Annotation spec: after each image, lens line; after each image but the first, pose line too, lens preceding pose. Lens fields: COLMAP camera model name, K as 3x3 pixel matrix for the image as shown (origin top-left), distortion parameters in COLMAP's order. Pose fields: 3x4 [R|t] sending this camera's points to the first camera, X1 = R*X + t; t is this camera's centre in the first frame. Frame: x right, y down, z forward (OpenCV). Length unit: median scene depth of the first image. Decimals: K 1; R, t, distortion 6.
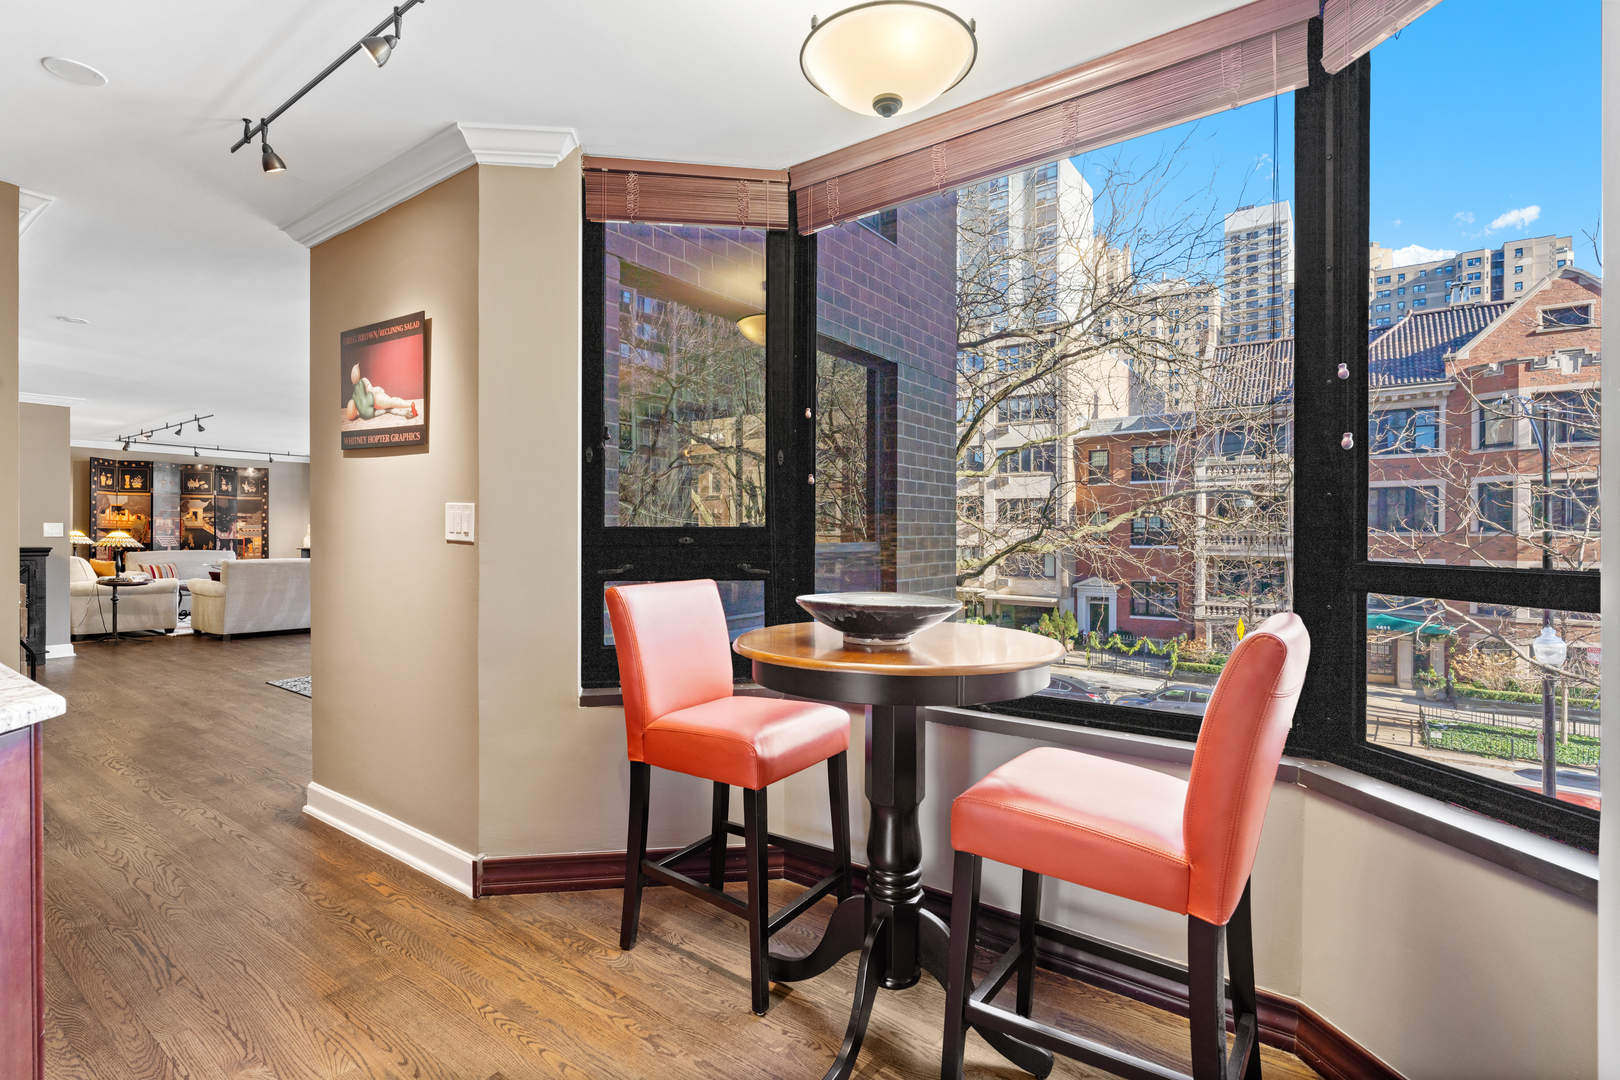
lens RADIAL K [[745.3, 0, 806.2], [0, 745.3, 538.6], [0, 0, 1]] dist [-0.002760, 0.000242]
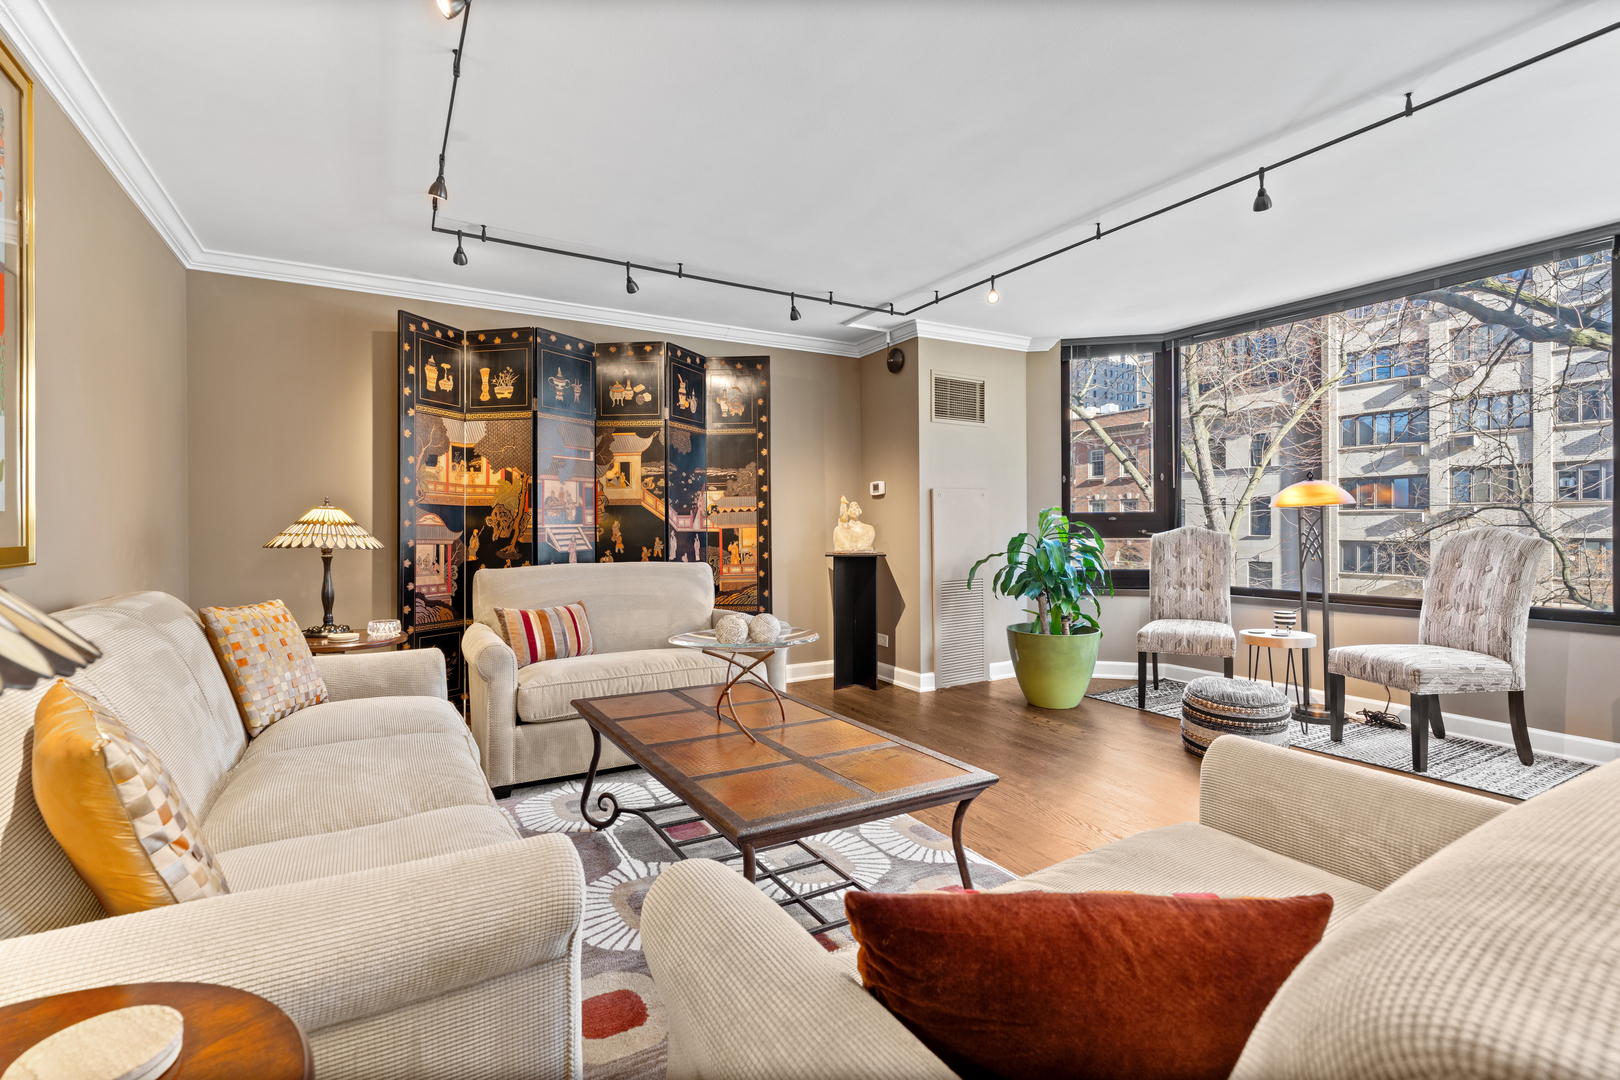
lens RADIAL K [[745.3, 0, 809.0], [0, 745.3, 526.5], [0, 0, 1]] dist [-0.002760, 0.000242]
pose [[0.910292, -0.009275, -0.413864, -0.579269], [0.006294, 0.999944, -0.008564, 0.001337], [0.413920, 0.005191, 0.910298, 0.692630]]
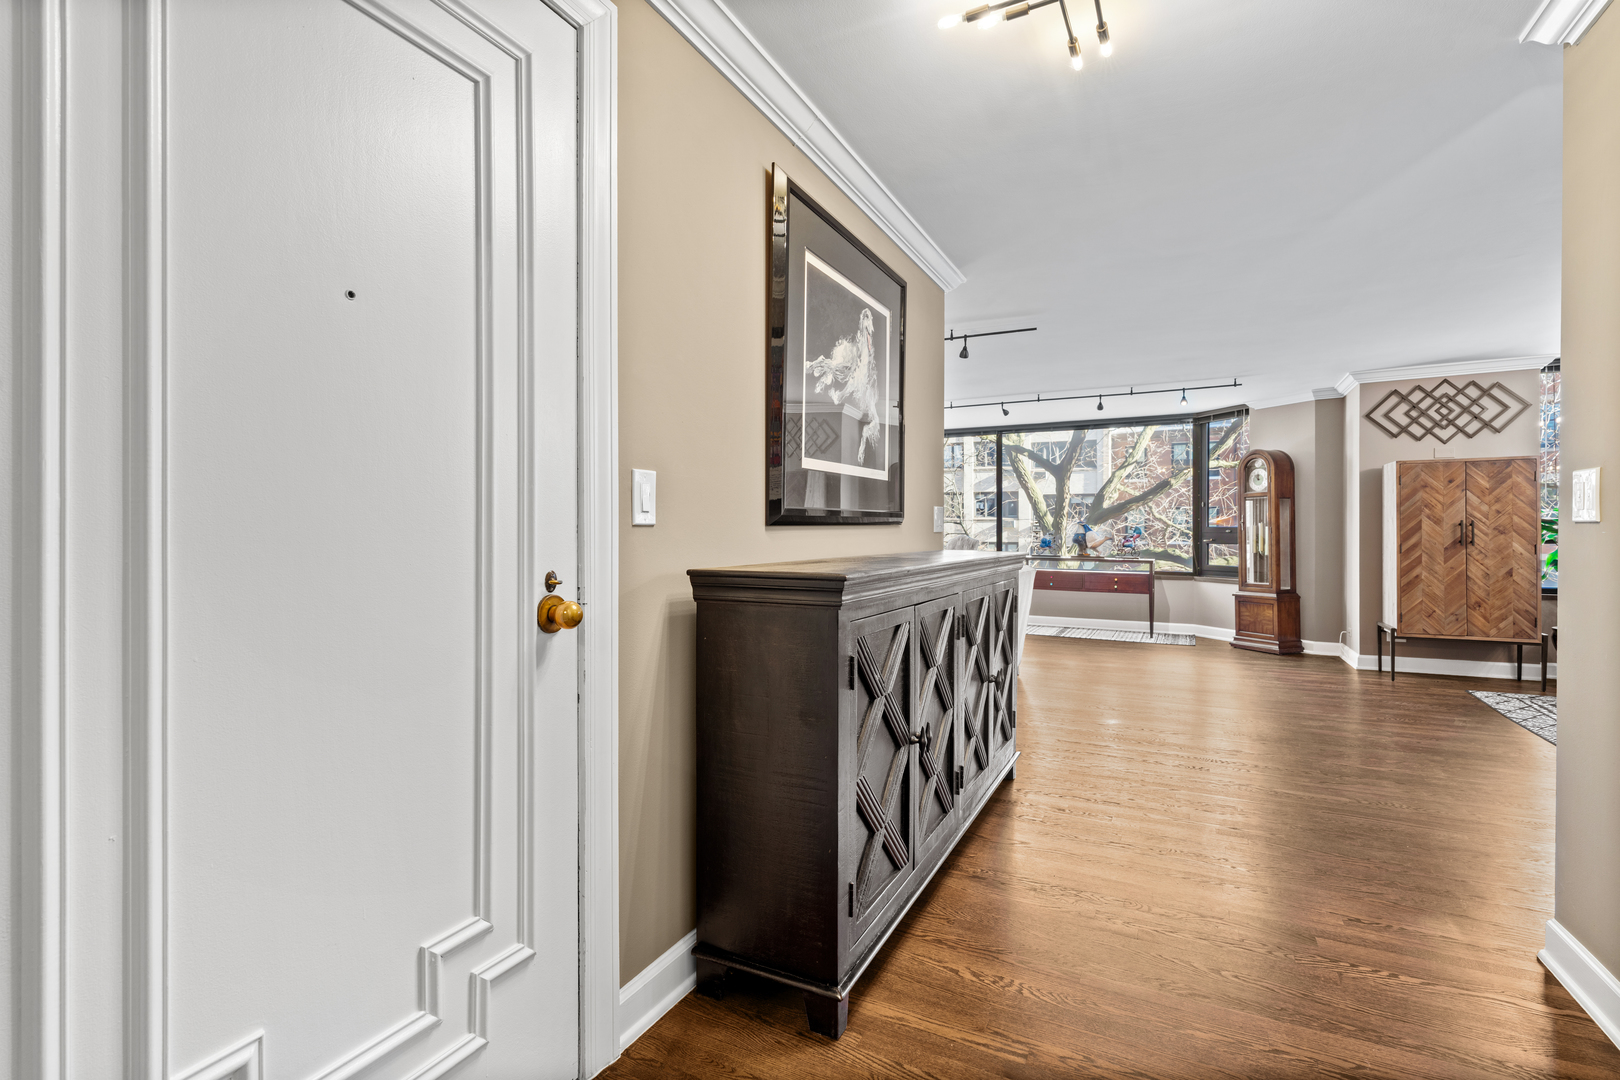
lens RADIAL K [[745.3, 0, 794.3], [0, 745.3, 539.3], [0, 0, 1]] dist [-0.002760, 0.000242]
pose [[0.988183, -0.000422, 0.153276, -1.024663], [0.000041, 0.999997, 0.002488, 0.002716], [-0.153276, -0.002453, 0.988180, 0.312469]]
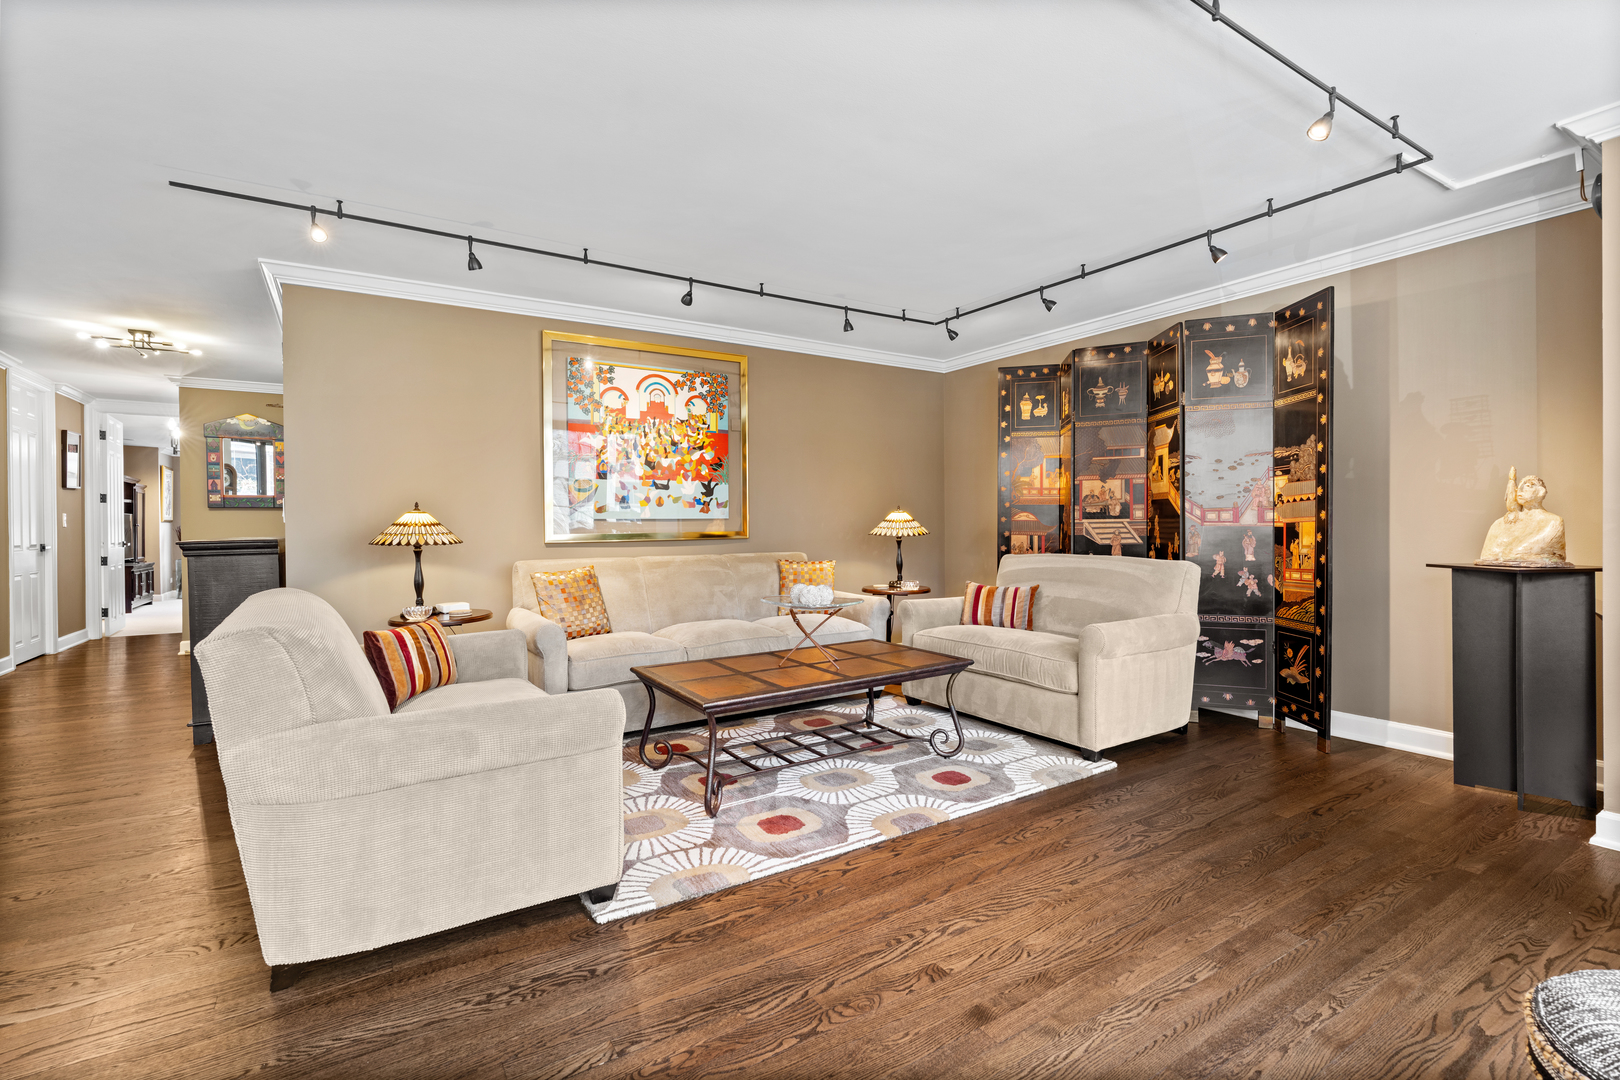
lens RADIAL K [[745.3, 0, 804.5], [0, 745.3, 526.9], [0, 0, 1]] dist [-0.002760, 0.000242]
pose [[-0.378183, -0.000725, -0.925731, -0.400841], [-0.000238, 1.000000, -0.000686, 0.000705], [0.925731, -0.000040, -0.378183, 0.989418]]
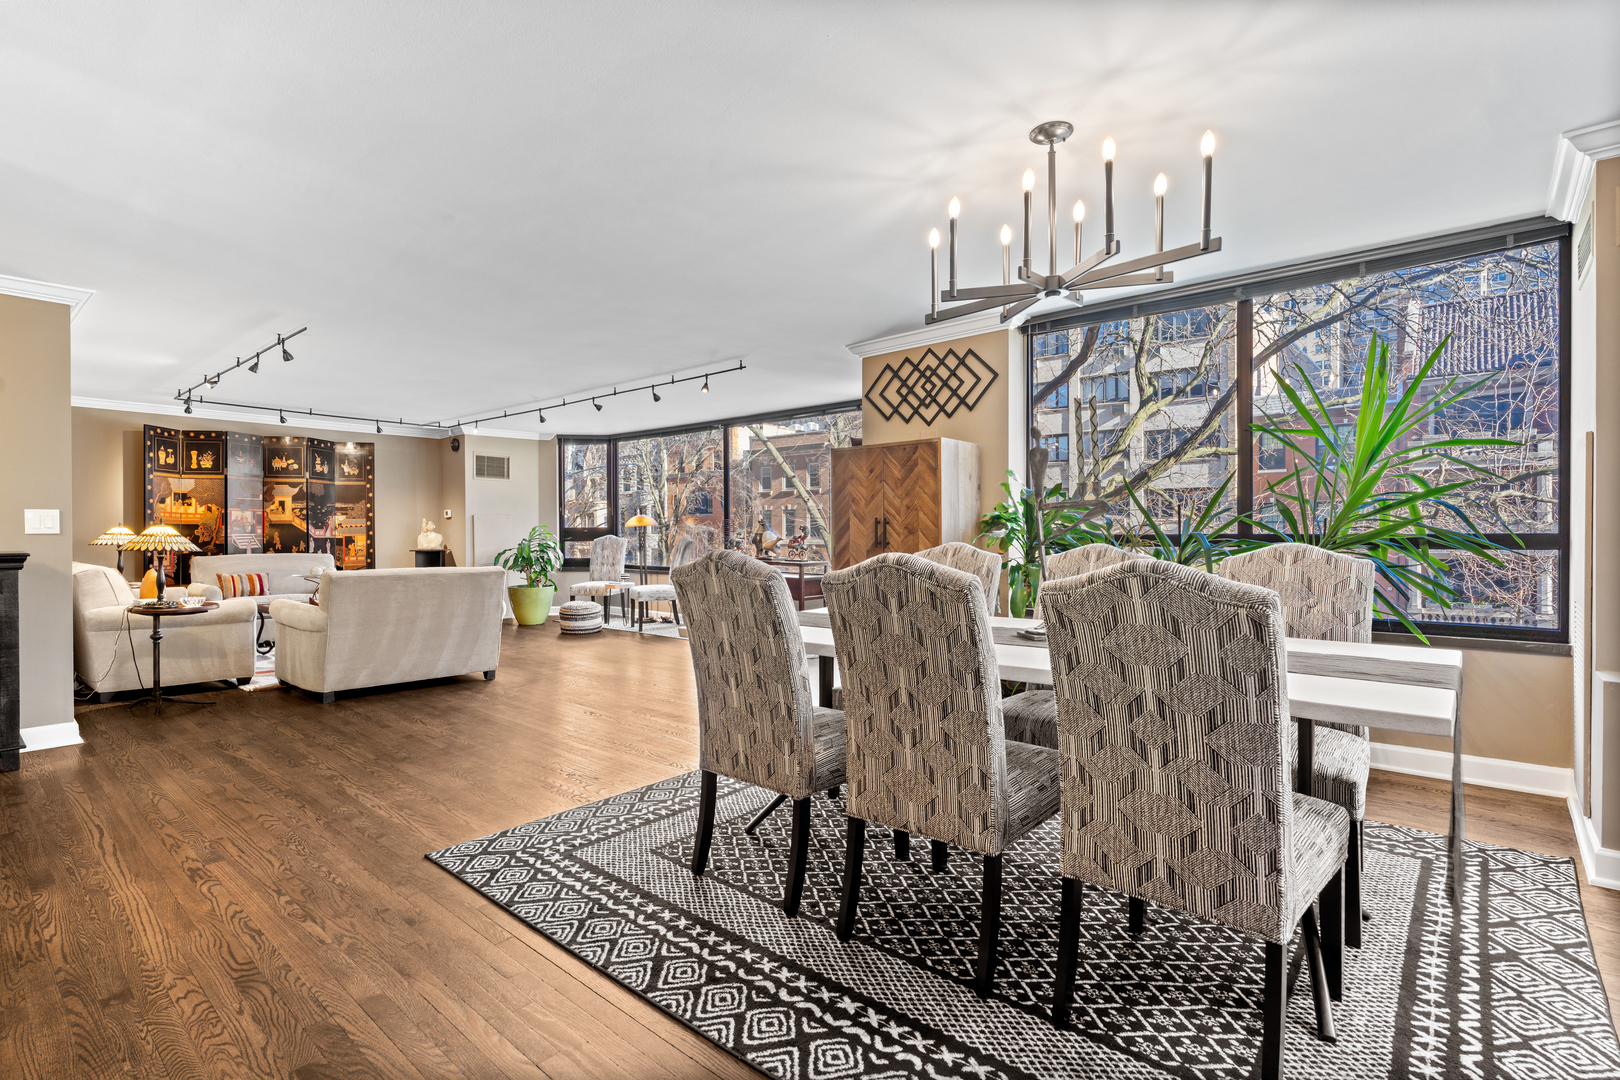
lens RADIAL K [[786.5, 0, 813.1], [0, 786.5, 538.9], [0, 0, 1]] dist [0.002595, 0.002338]
pose [[0.995243, -0.004376, -0.097328, -0.226545], [0.004668, 0.999985, 0.002776, 0.001495], [0.097314, -0.003217, 0.995248, 0.280160]]
